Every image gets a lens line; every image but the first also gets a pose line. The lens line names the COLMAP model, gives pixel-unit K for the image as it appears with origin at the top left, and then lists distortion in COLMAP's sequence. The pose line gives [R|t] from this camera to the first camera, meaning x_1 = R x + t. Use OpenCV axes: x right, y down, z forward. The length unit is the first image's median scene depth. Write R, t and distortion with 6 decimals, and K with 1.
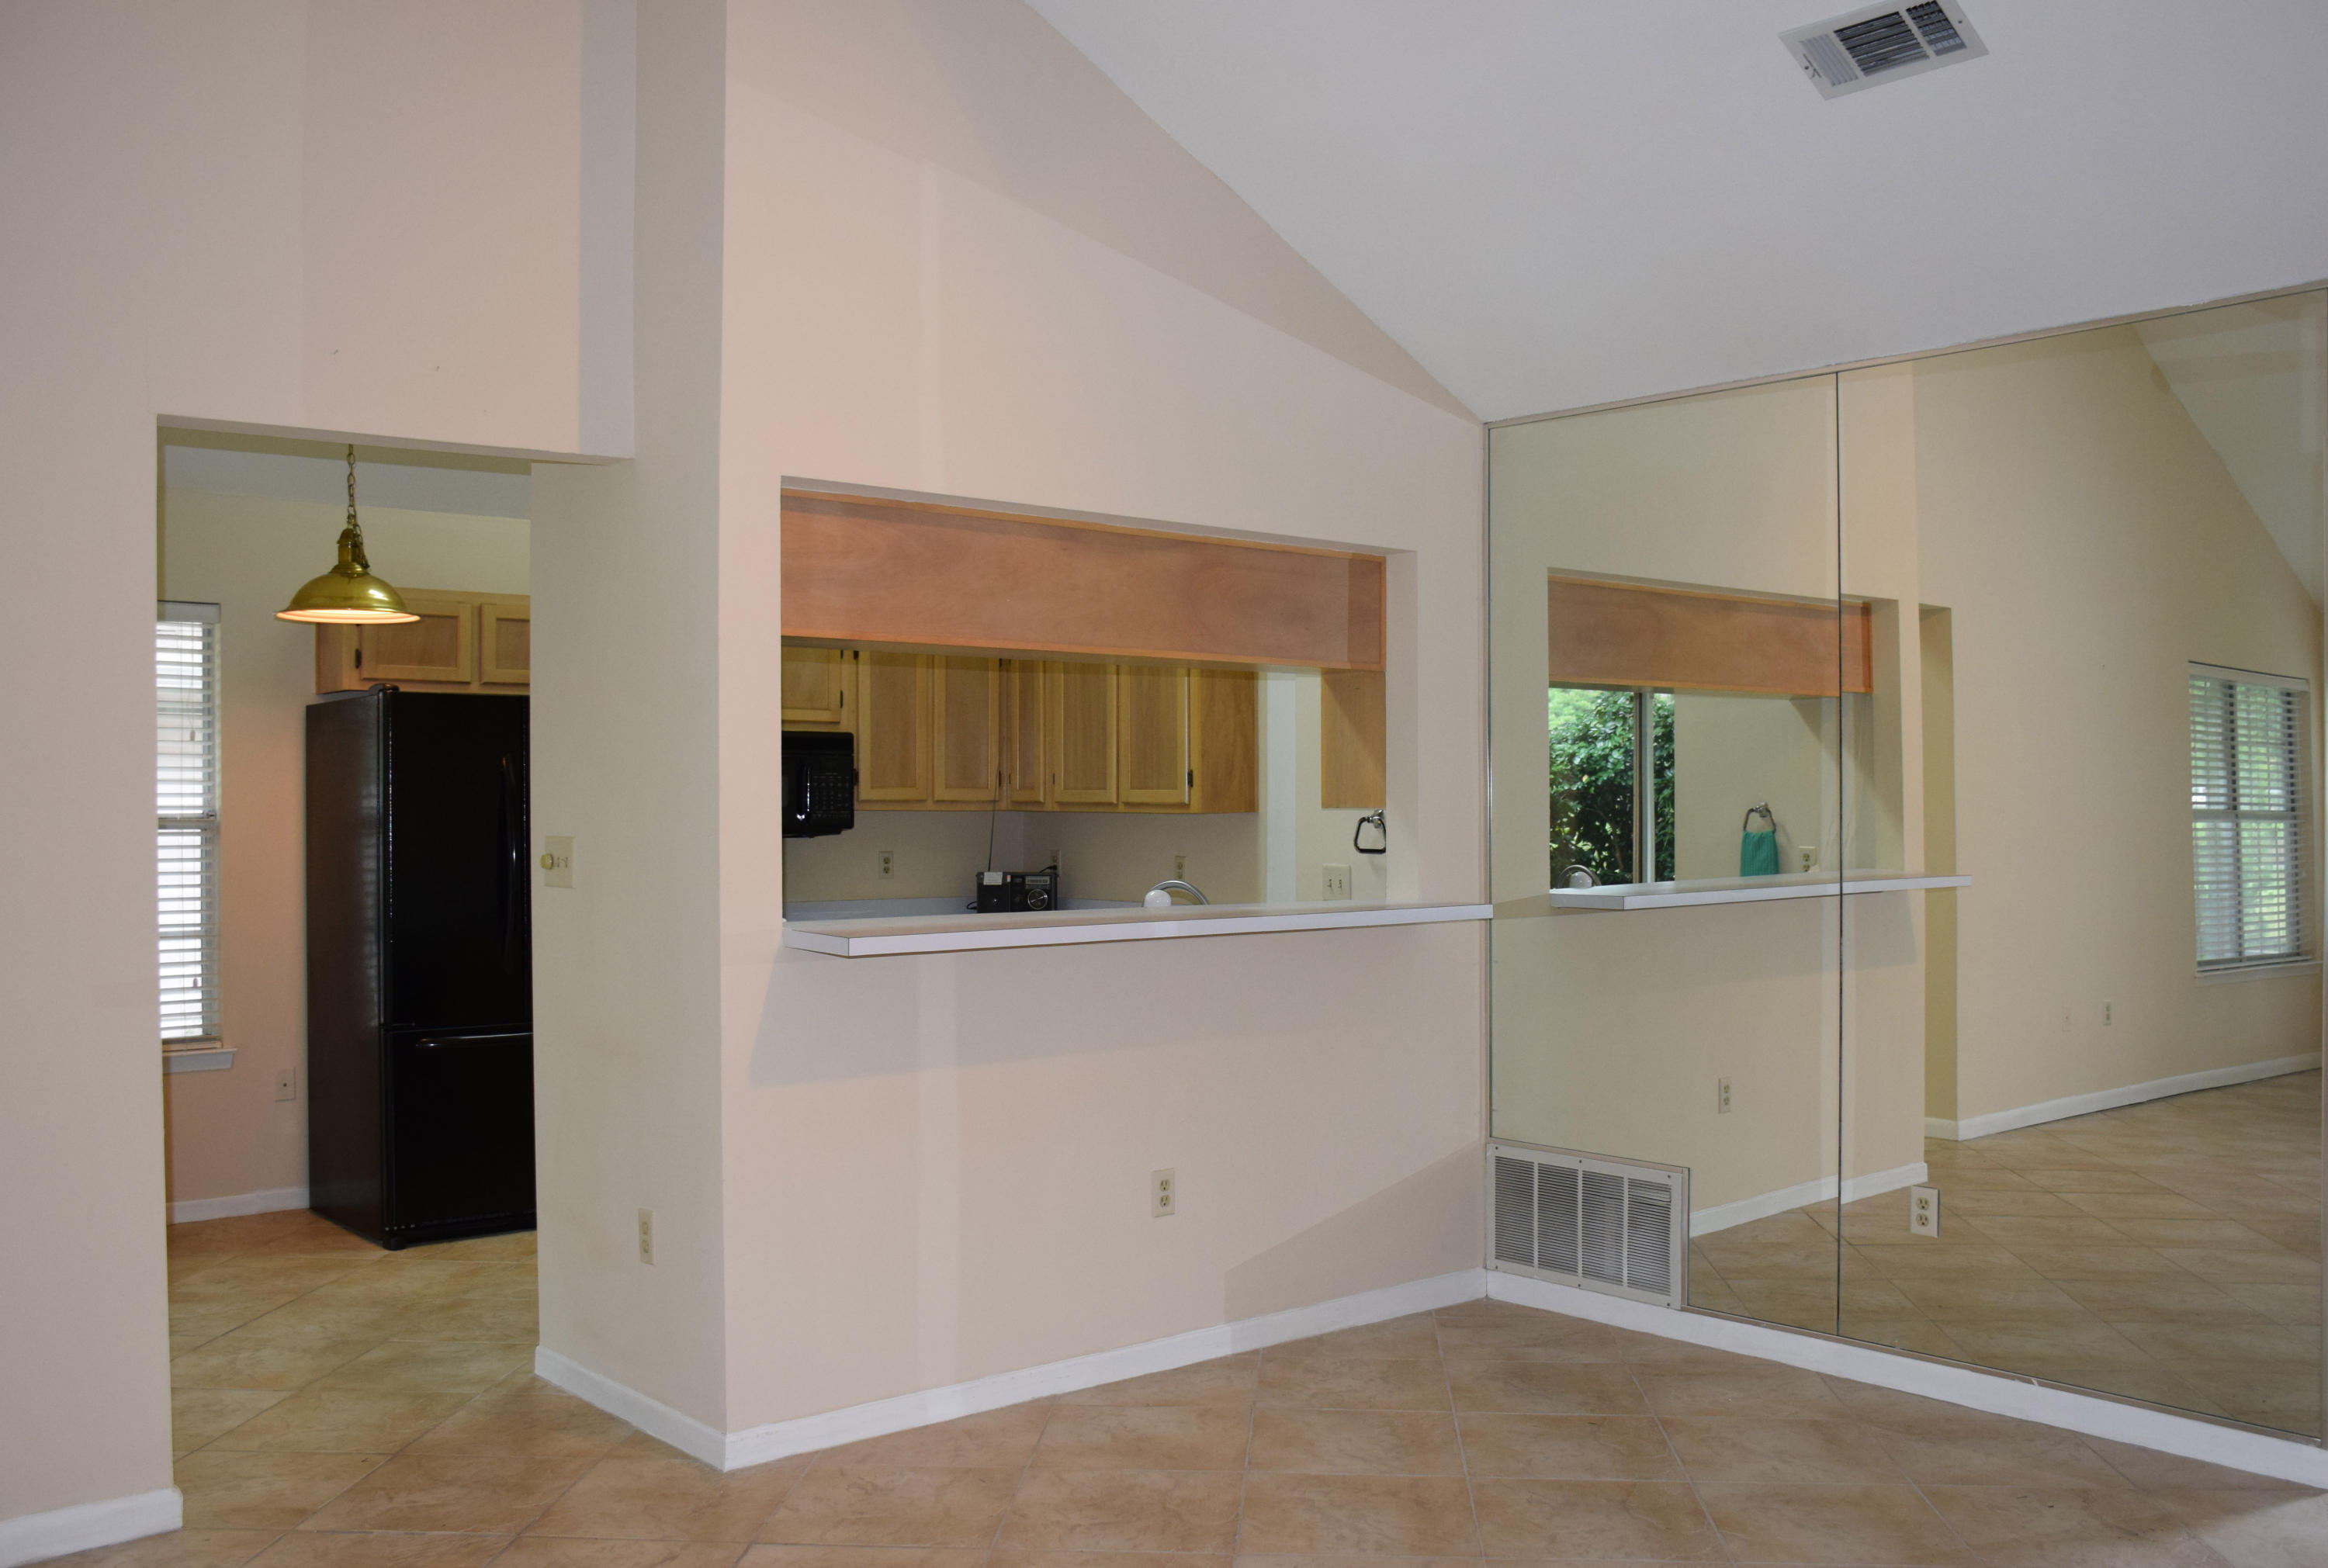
lens RADIAL K [[2024.9, 0, 1164.0], [0, 2024.9, 784.0], [0, 0, 1]] dist [-0.084277, 0.079425]
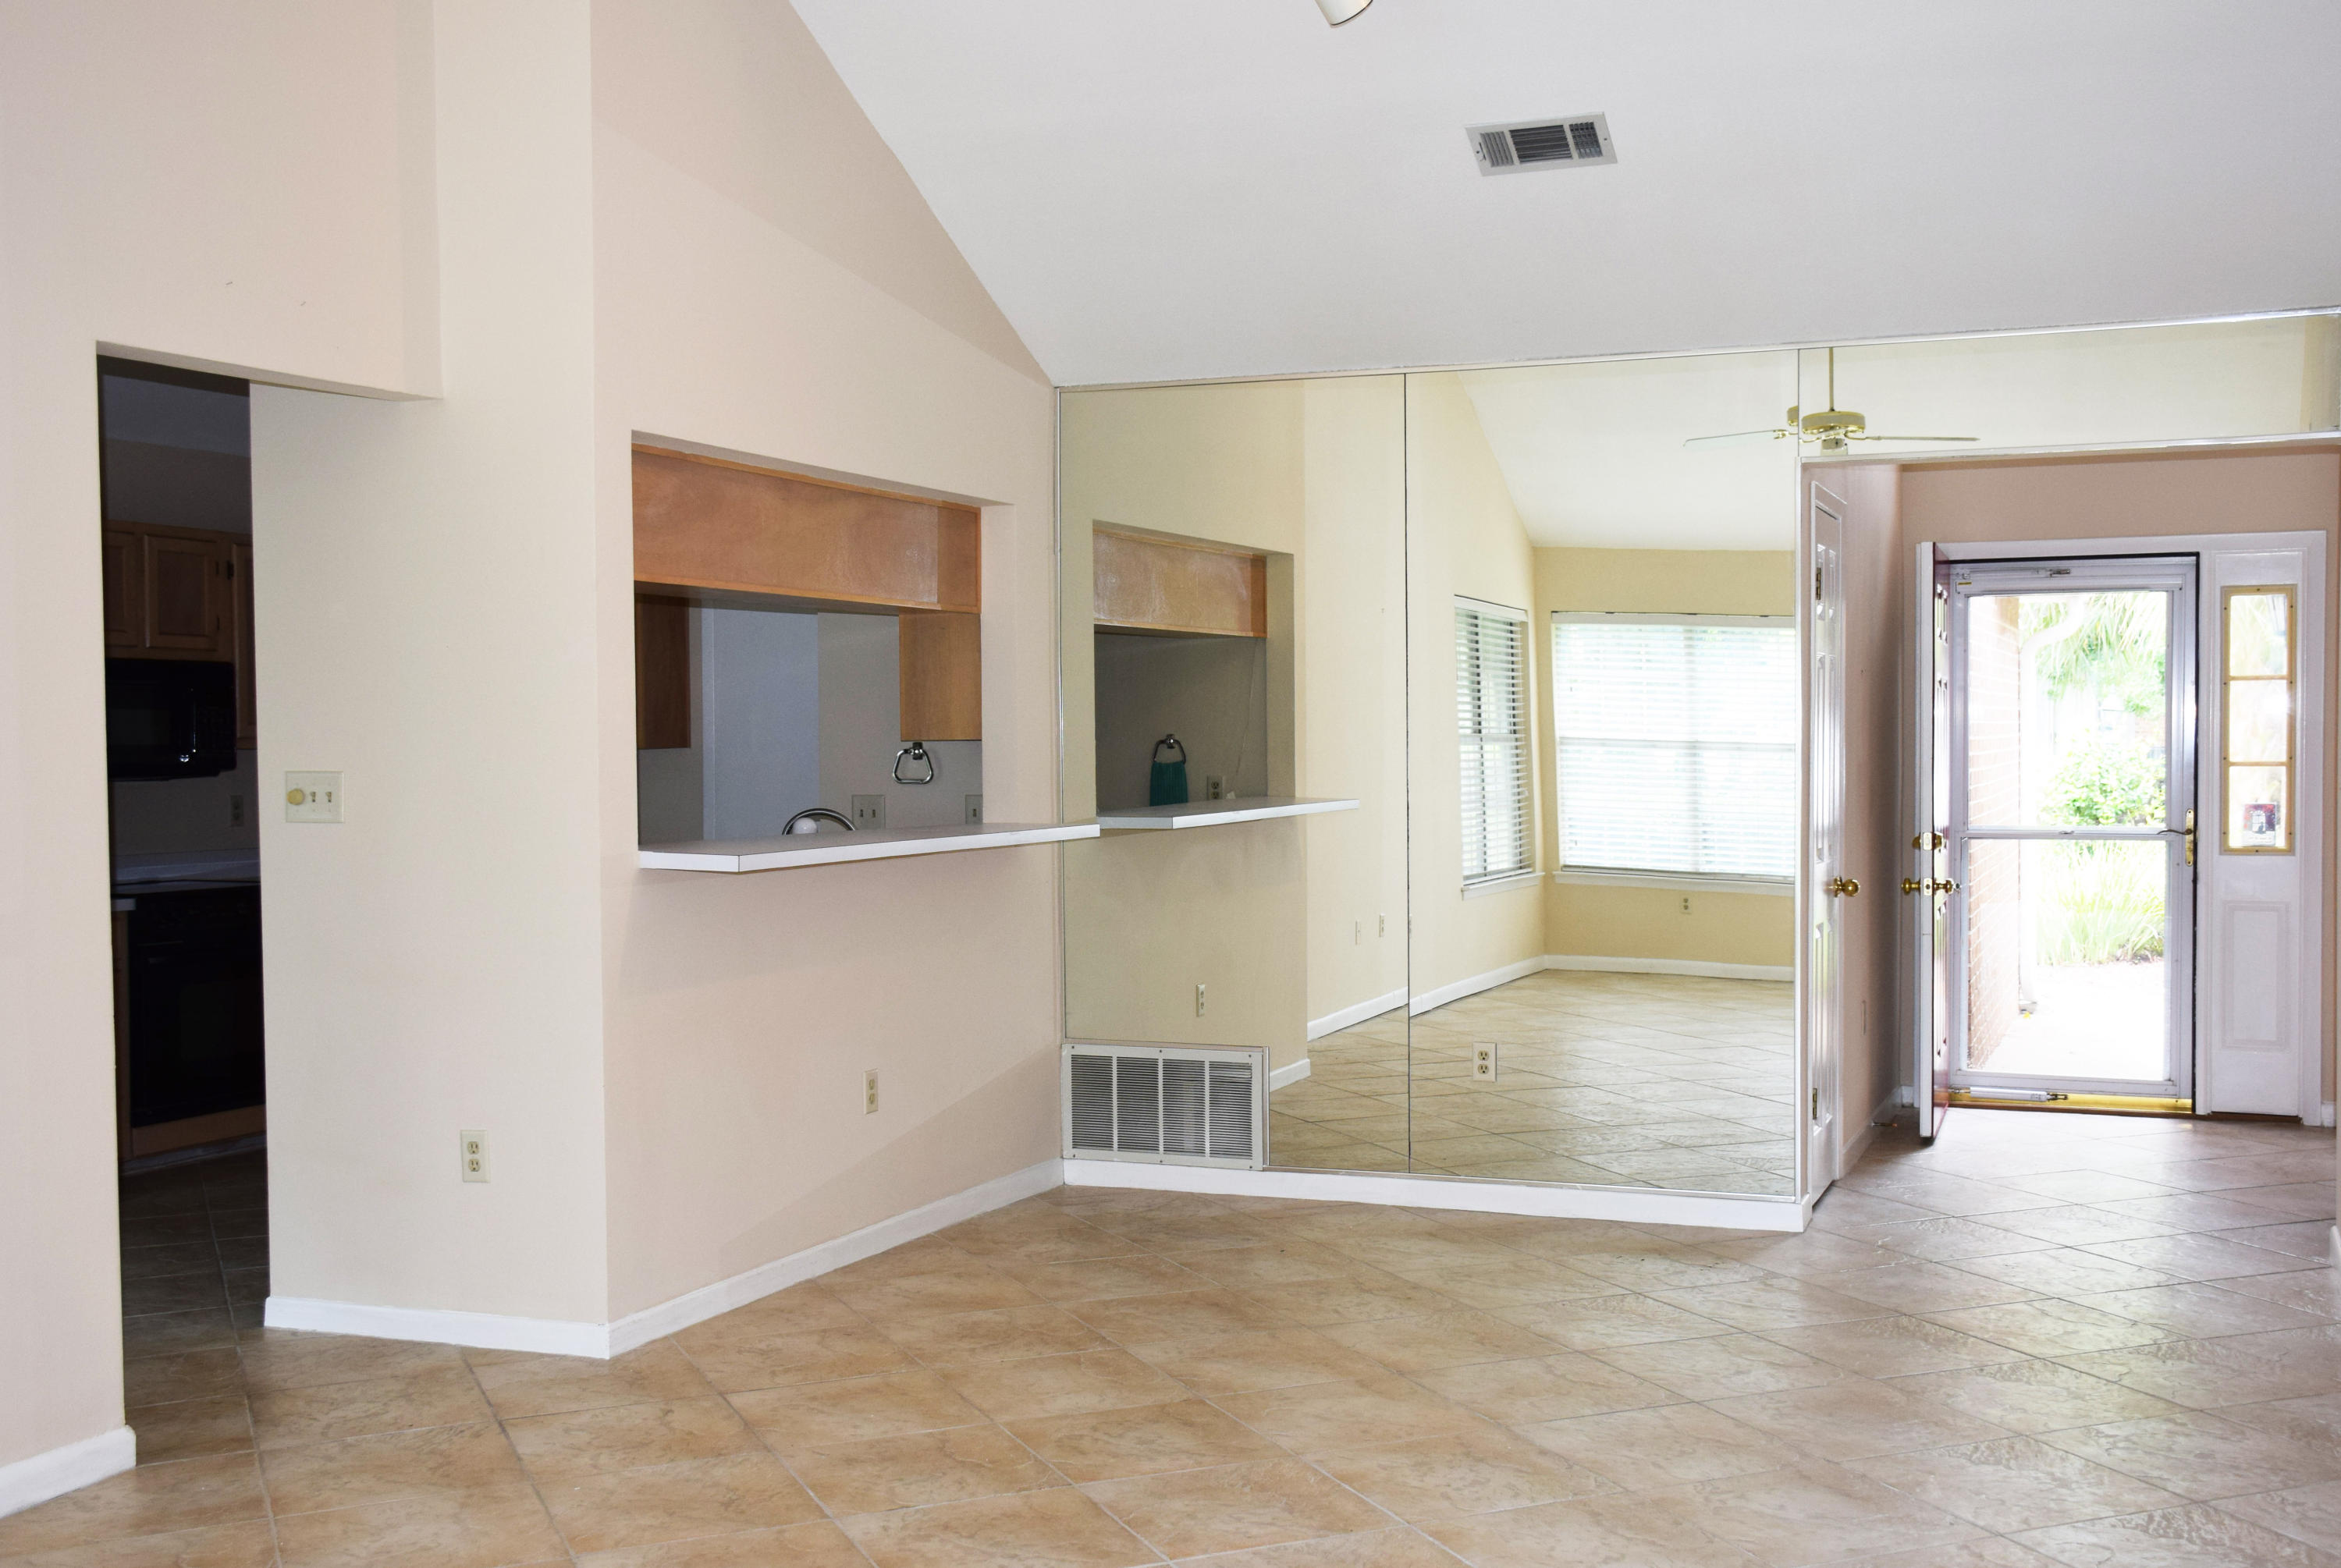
lens RADIAL K [[2427.0, 0, 1170.5], [0, 2427.0, 784.0], [0, 0, 1]] dist [0.012985, 0.016707]
pose [[0.895694, -0.012692, 0.444489, -0.392962], [0.000301, 0.999610, 0.027935, -0.000620], [-0.444670, -0.024887, 0.895349, -0.220000]]
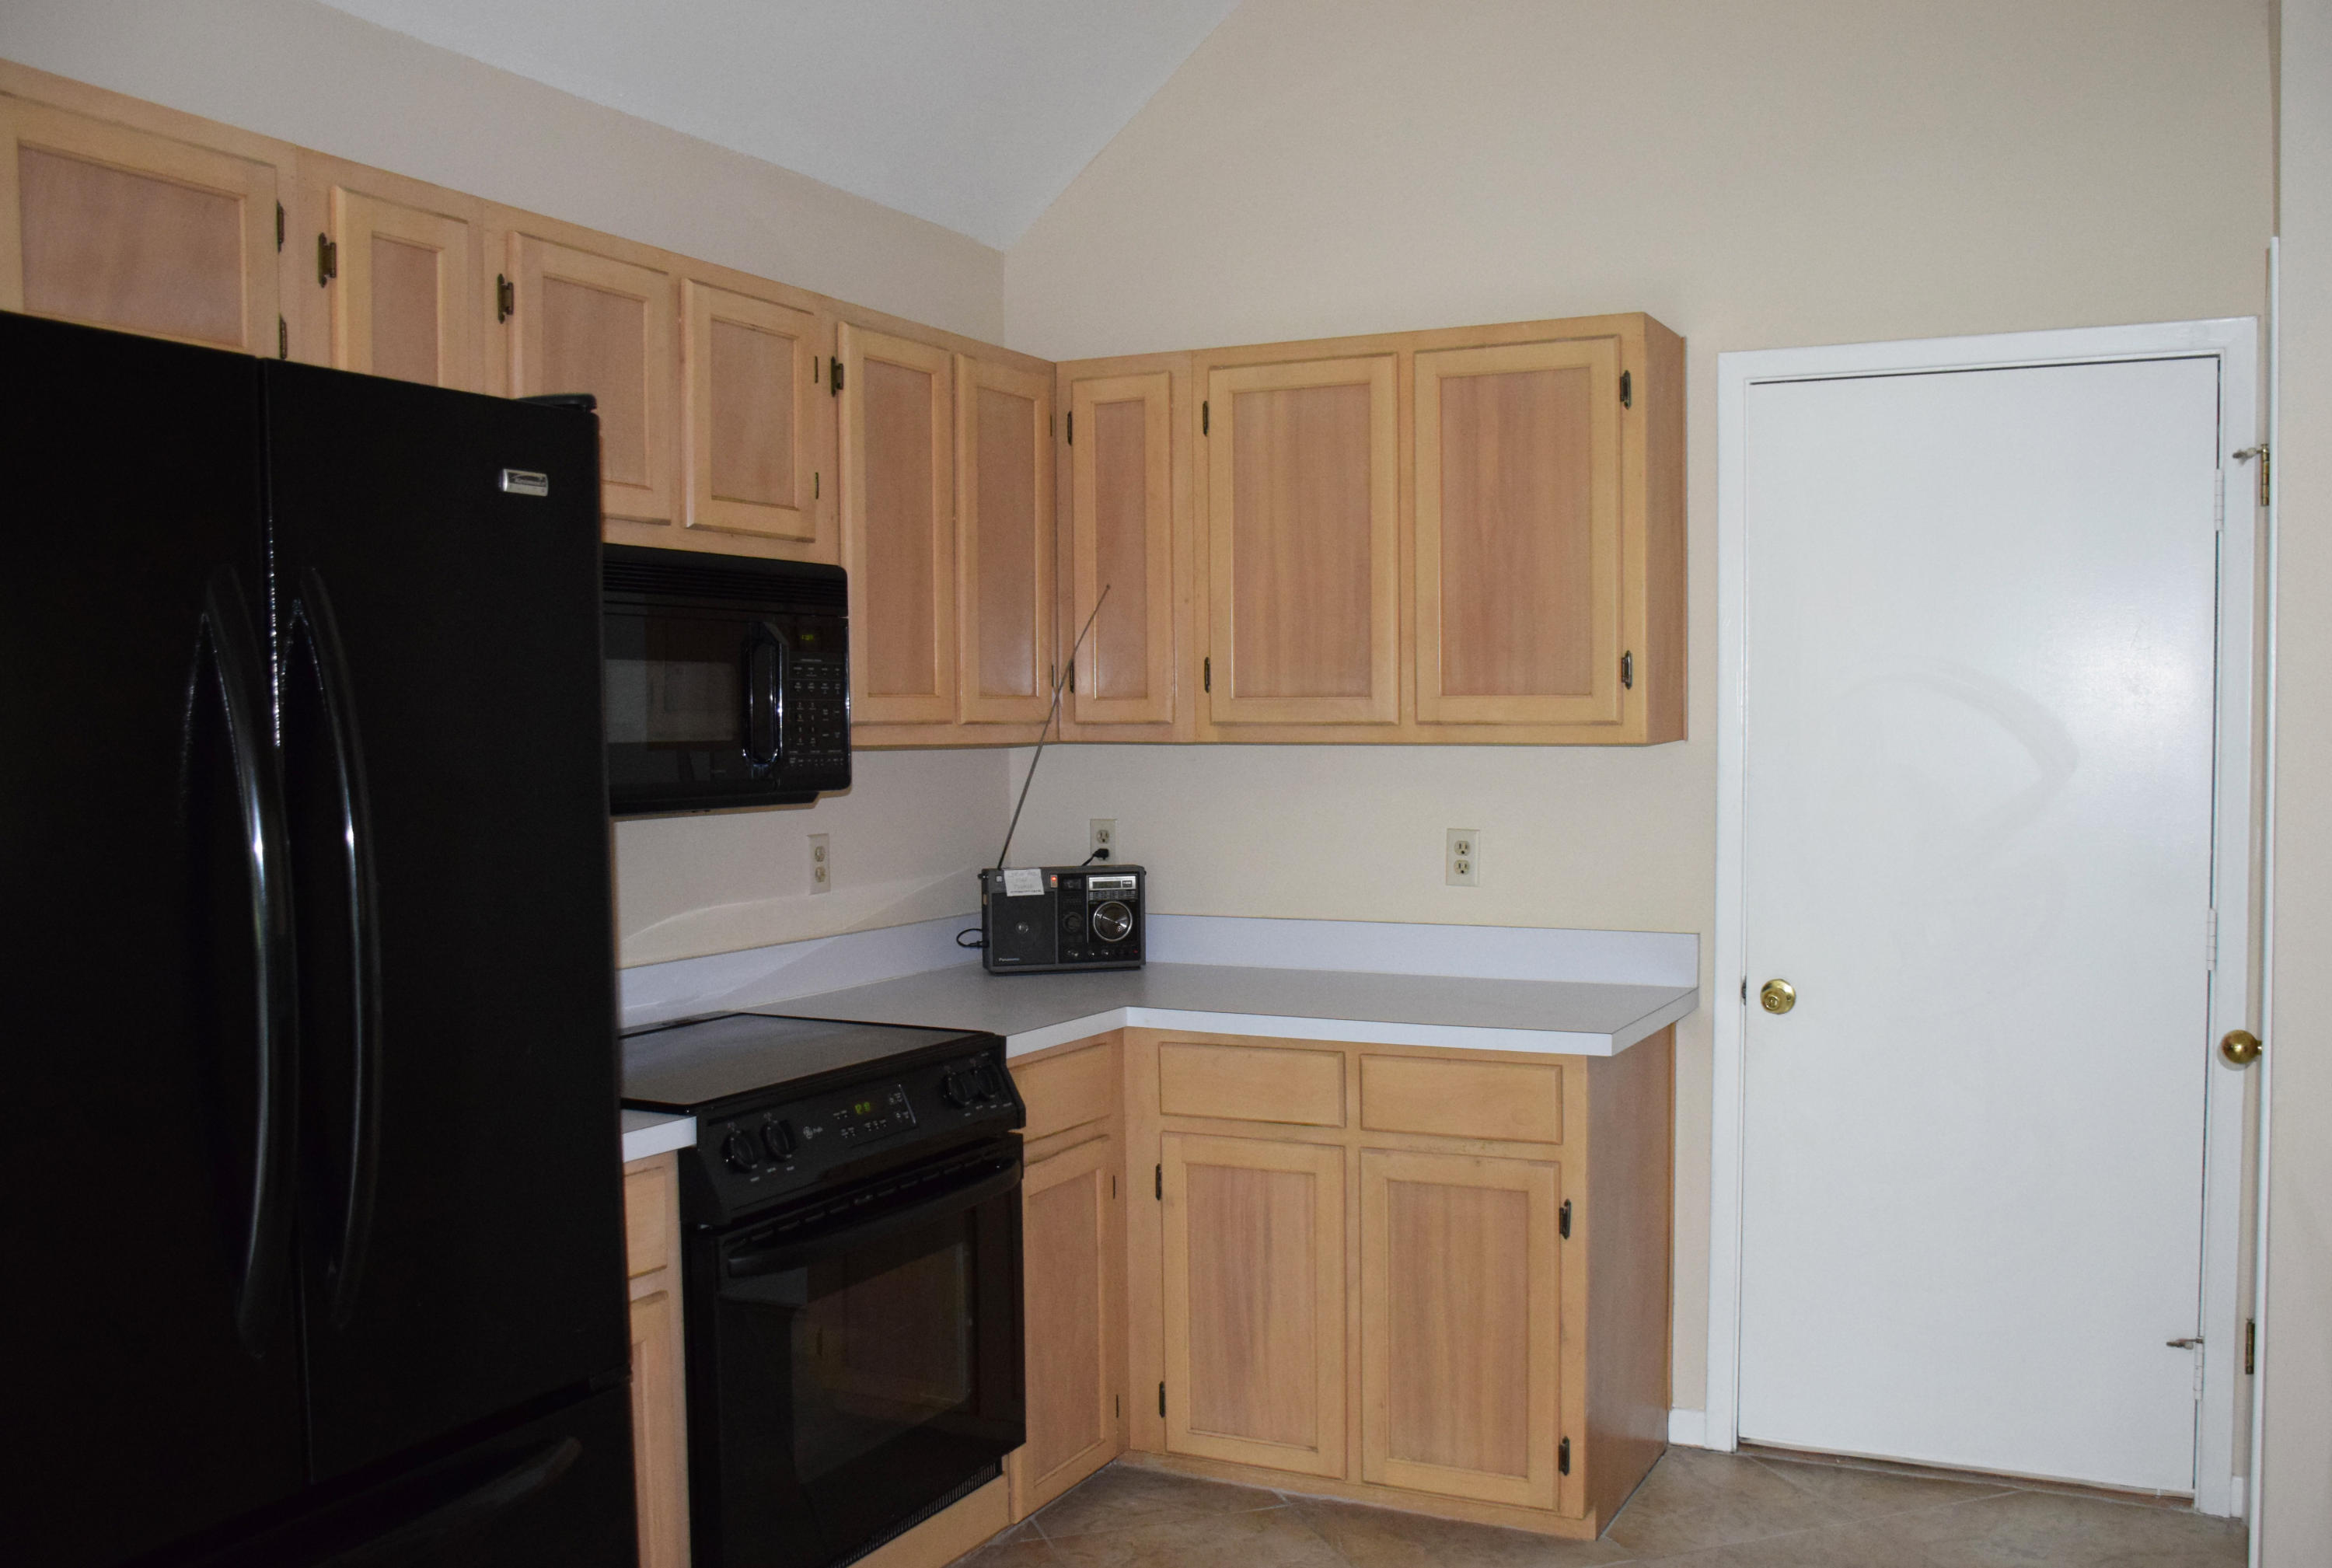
lens RADIAL K [[2028.6, 0, 1166.0], [0, 2028.6, 784.0], [0, 0, 1]] dist [-0.084277, 0.079425]
pose [[0.931394, -0.021921, 0.363352, -0.371735], [0.007918, 0.999169, 0.039982, 0.006571], [-0.363926, -0.034362, 0.930794, 0.873030]]
